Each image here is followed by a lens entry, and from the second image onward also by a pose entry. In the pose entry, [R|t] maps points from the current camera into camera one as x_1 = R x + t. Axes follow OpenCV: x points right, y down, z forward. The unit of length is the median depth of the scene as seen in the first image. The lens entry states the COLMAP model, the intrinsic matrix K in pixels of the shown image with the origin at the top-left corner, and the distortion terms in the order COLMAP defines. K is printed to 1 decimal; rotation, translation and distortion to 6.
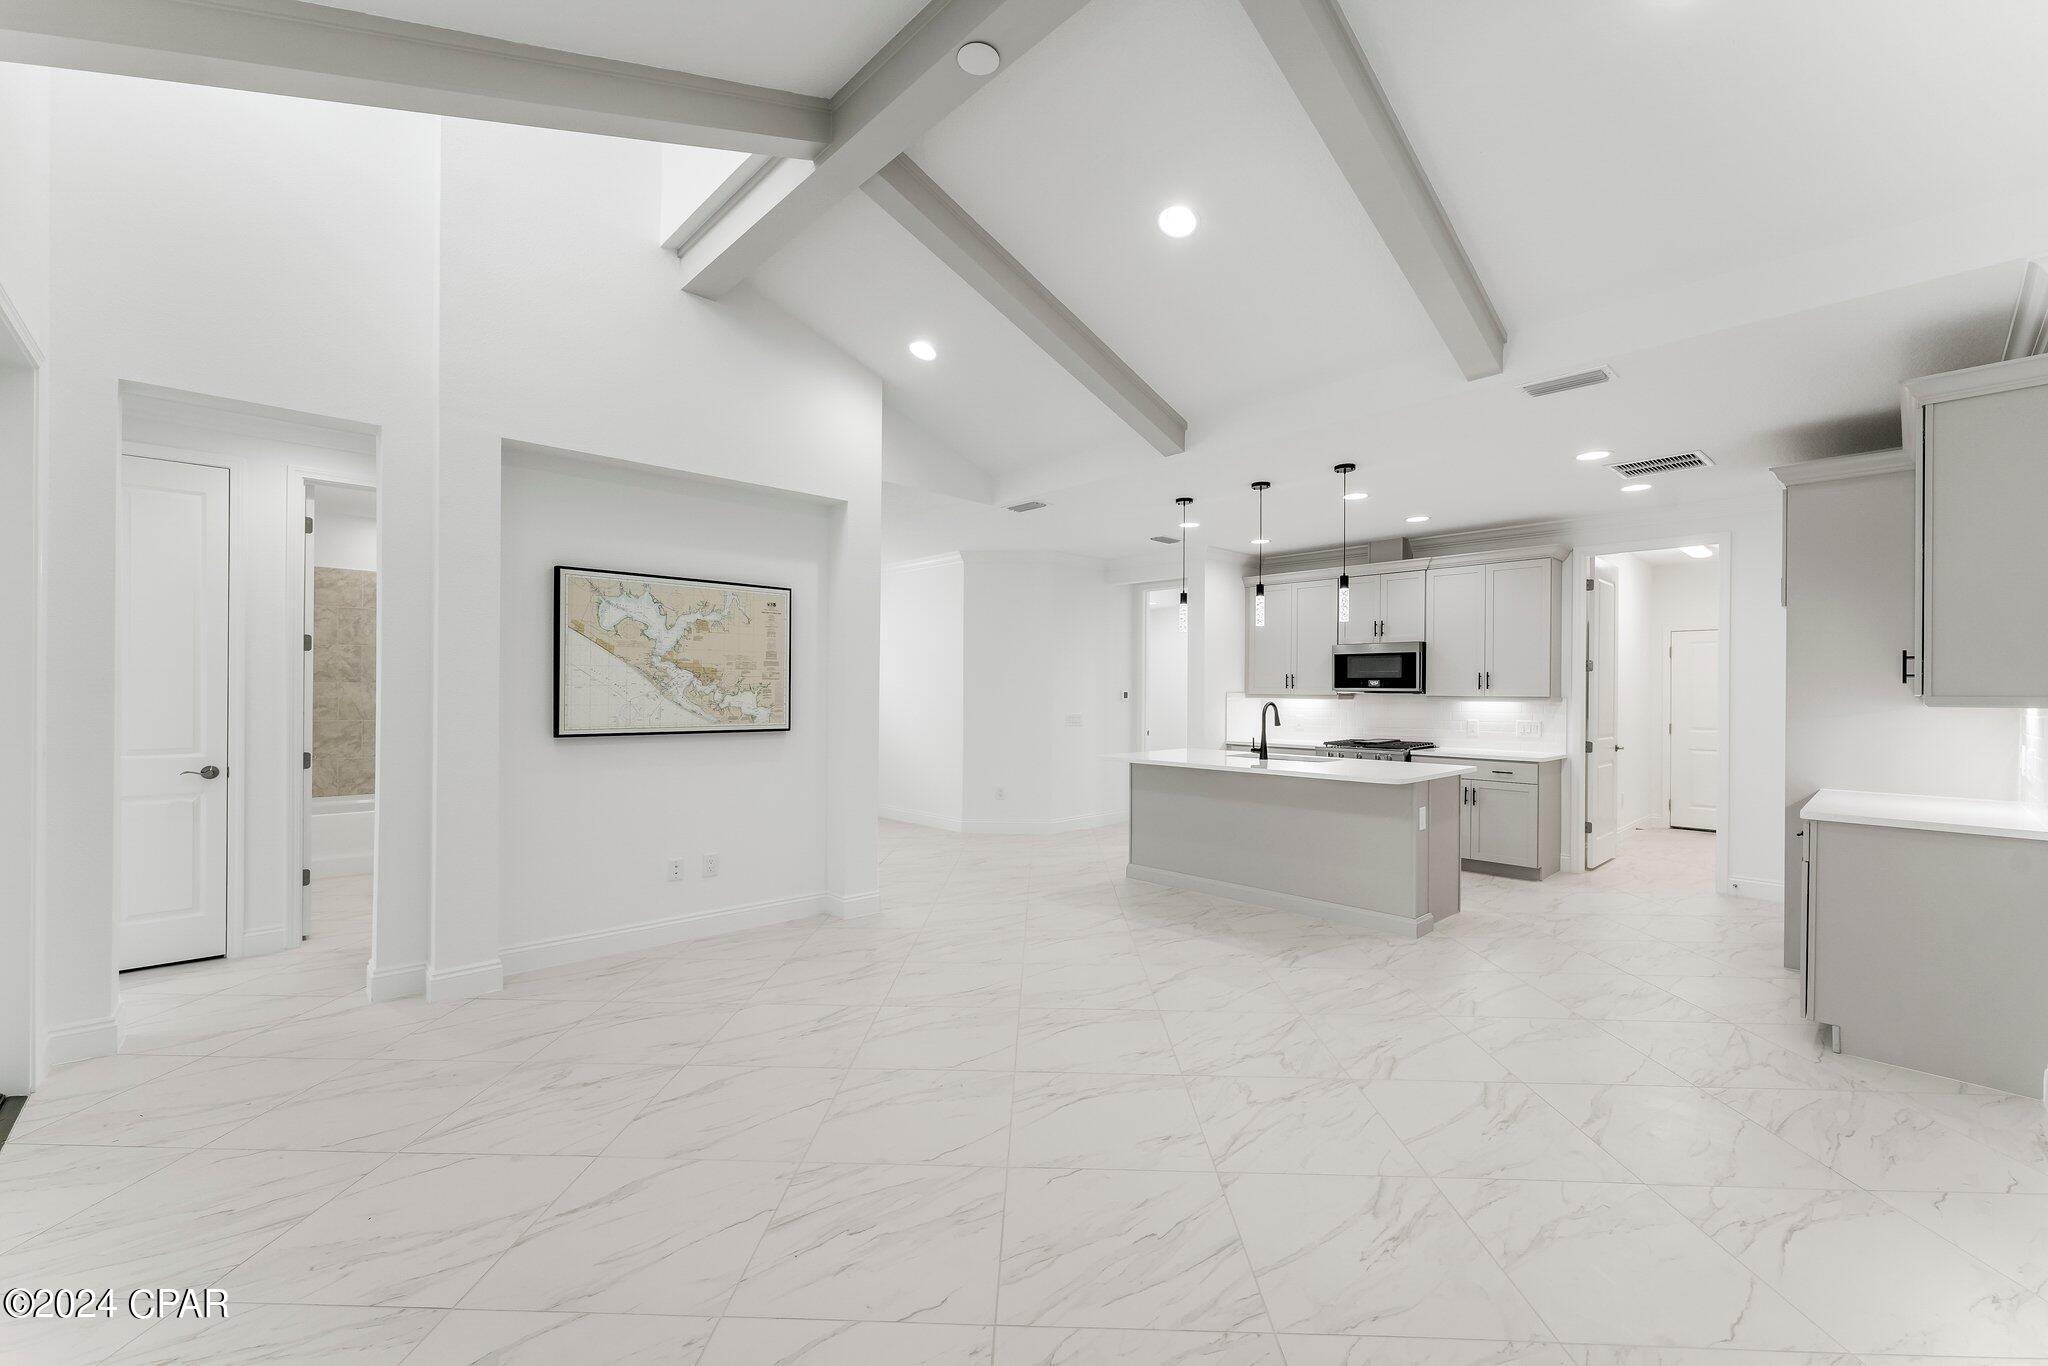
lens RADIAL K [[830.9, 0, 1021.8], [0, 830.9, 692.3], [0, 0, 1]] dist [0.000936, 0.000164]
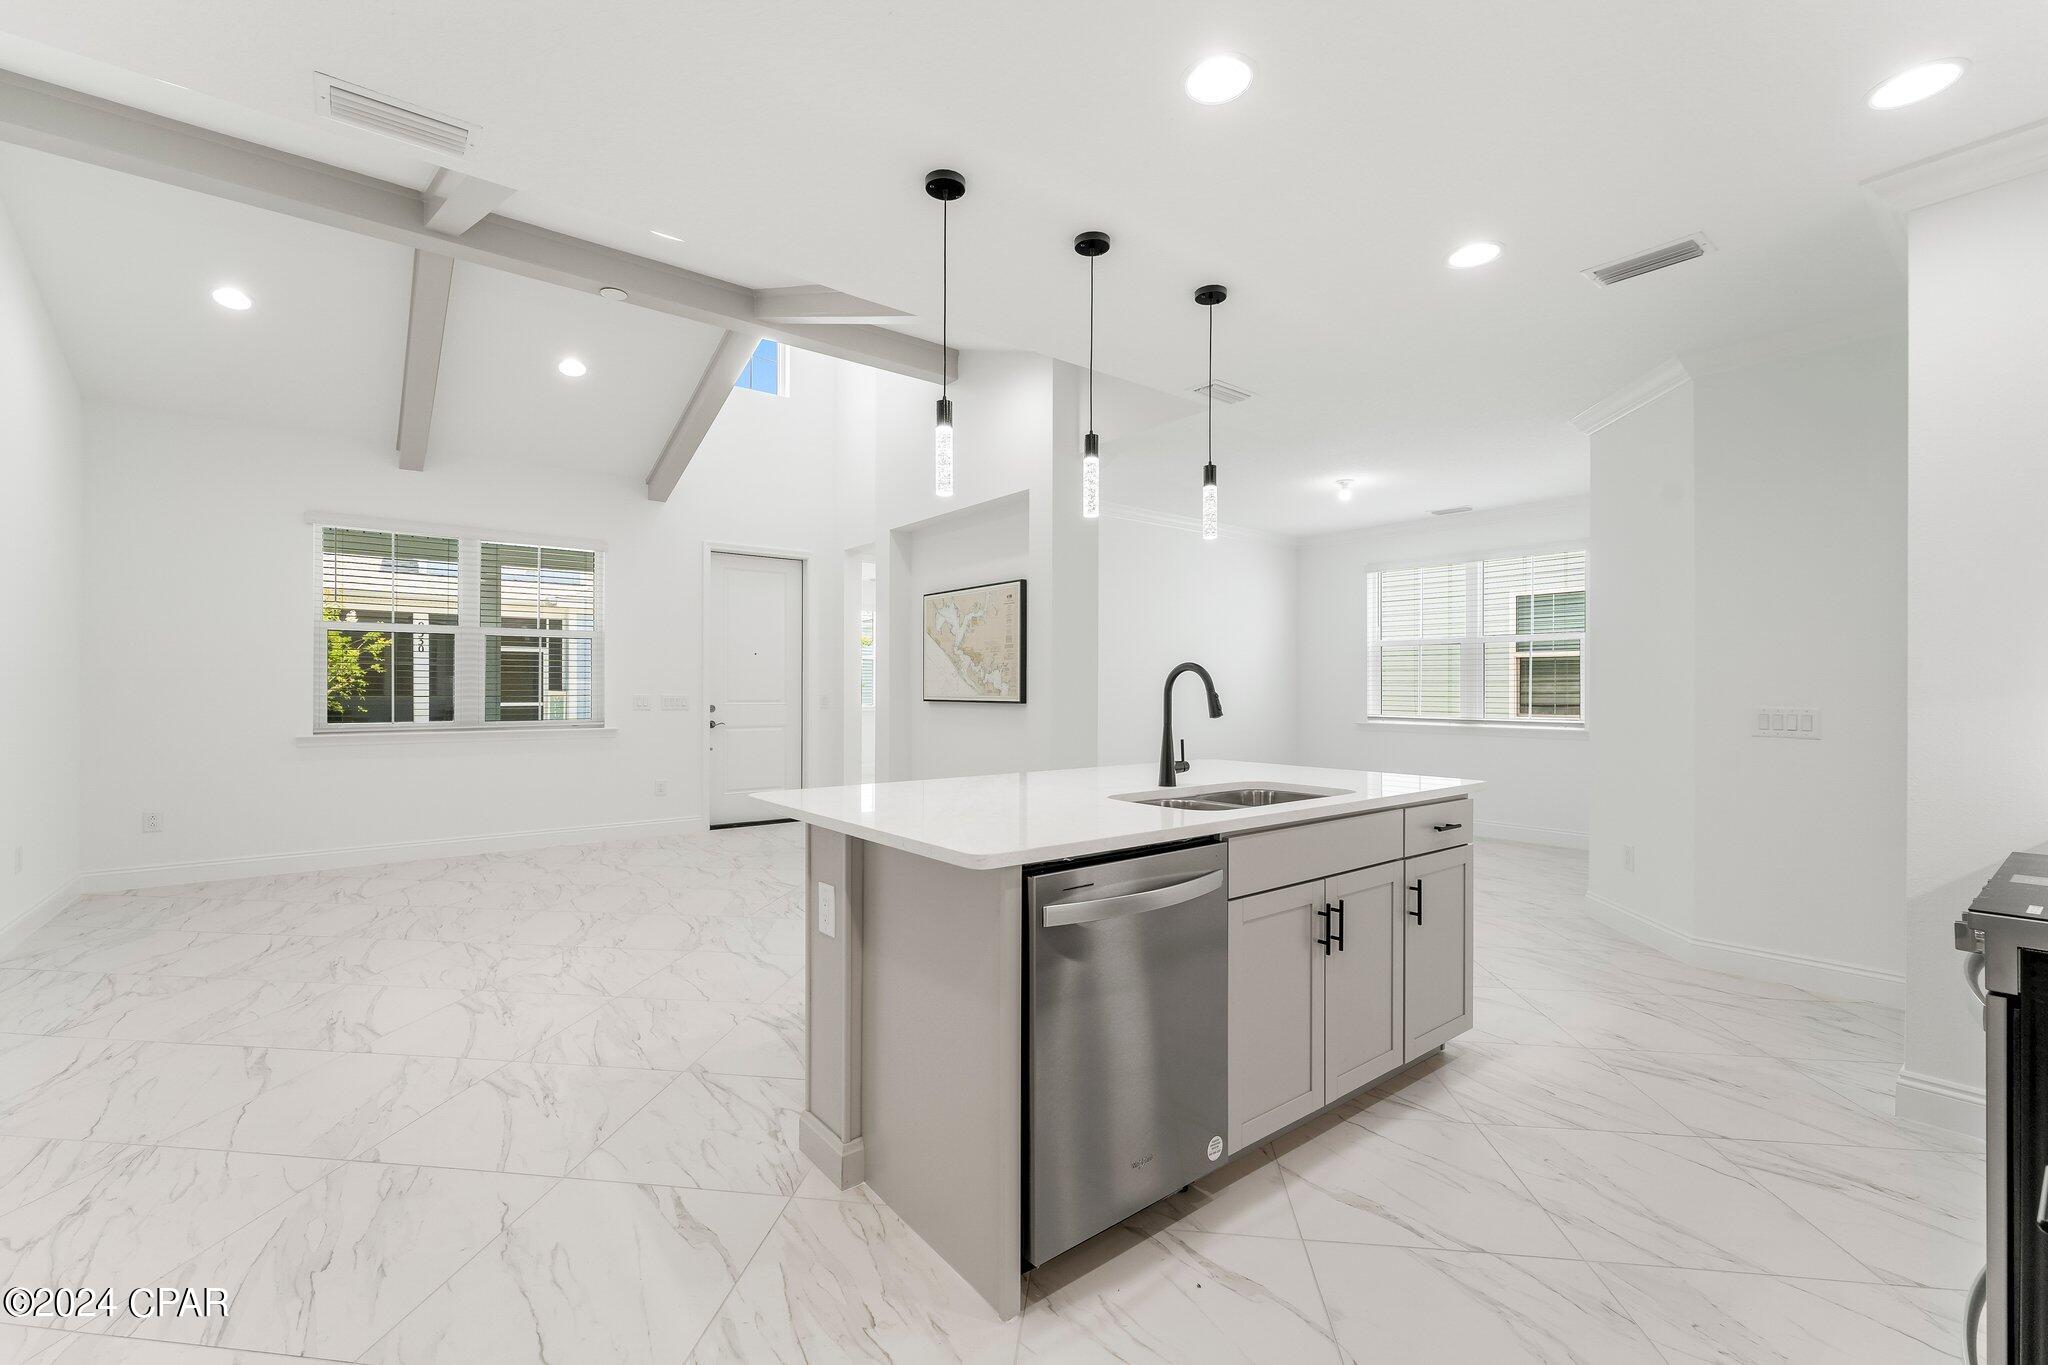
lens RADIAL K [[866.0, 0, 1017.5], [0, 866.0, 688.2], [0, 0, 1]] dist [-0.001233, -0.000211]
pose [[-0.094268, -0.007308, -0.995520, 1.001833], [-0.003226, 0.999970, -0.007035, 0.036899], [0.995542, 0.002548, -0.094289, 1.221874]]
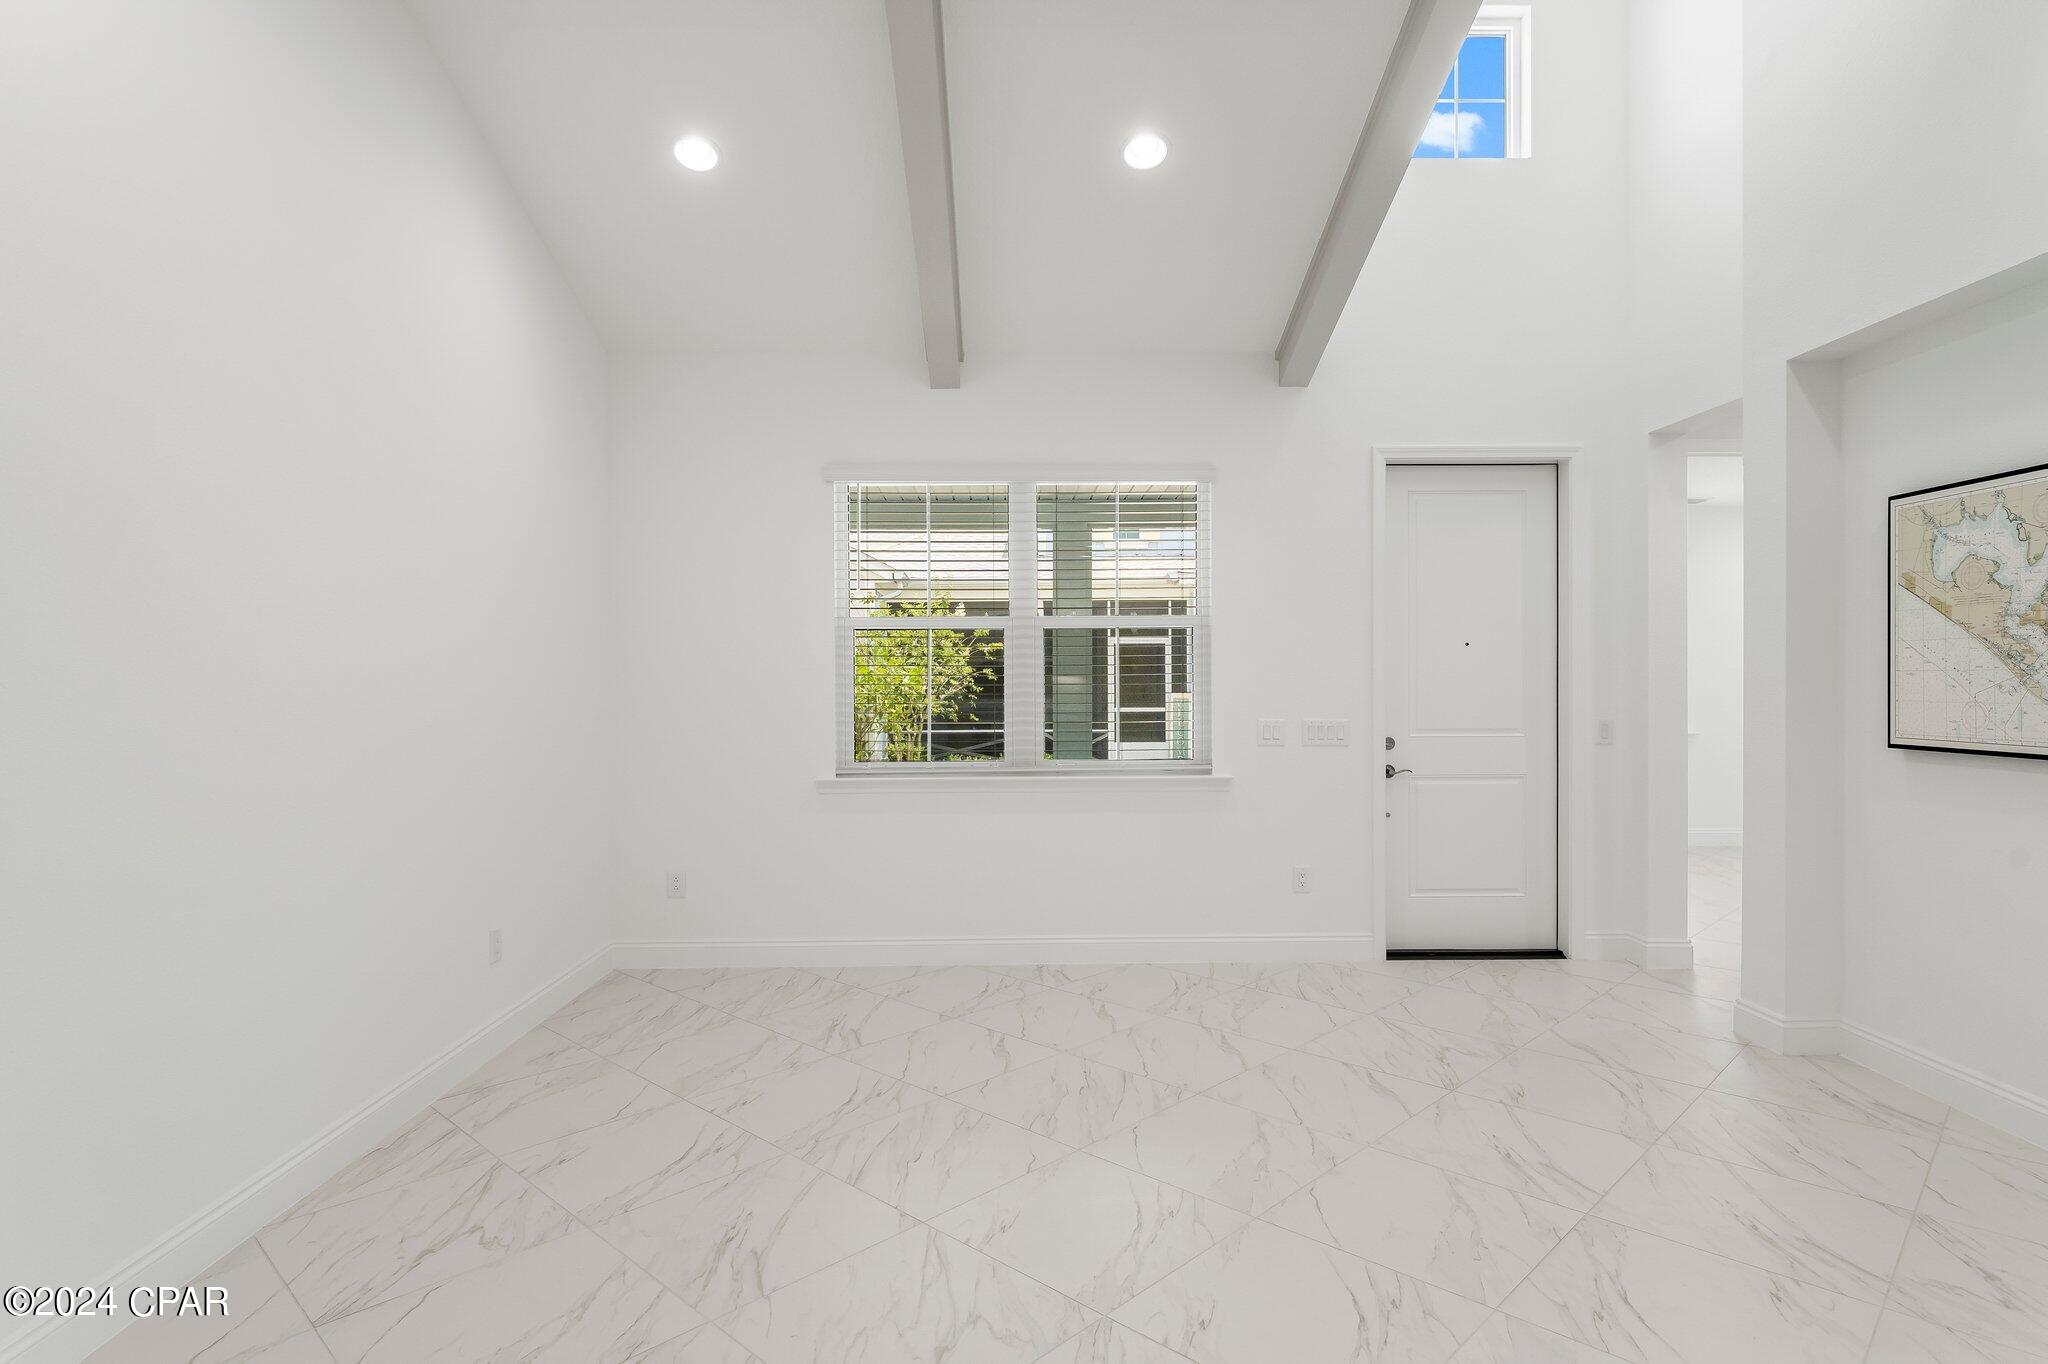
lens RADIAL K [[1107.9, 0, 1015.2], [0, 1107.9, 687.7], [0, 0, 1]] dist [0.000571, -0.000037]
pose [[-0.680438, 0.001455, -0.732804, 0.548761], [0.000152, 0.999998, 0.001844, 0.002790], [0.732806, 0.001143, -0.680437, 0.997233]]
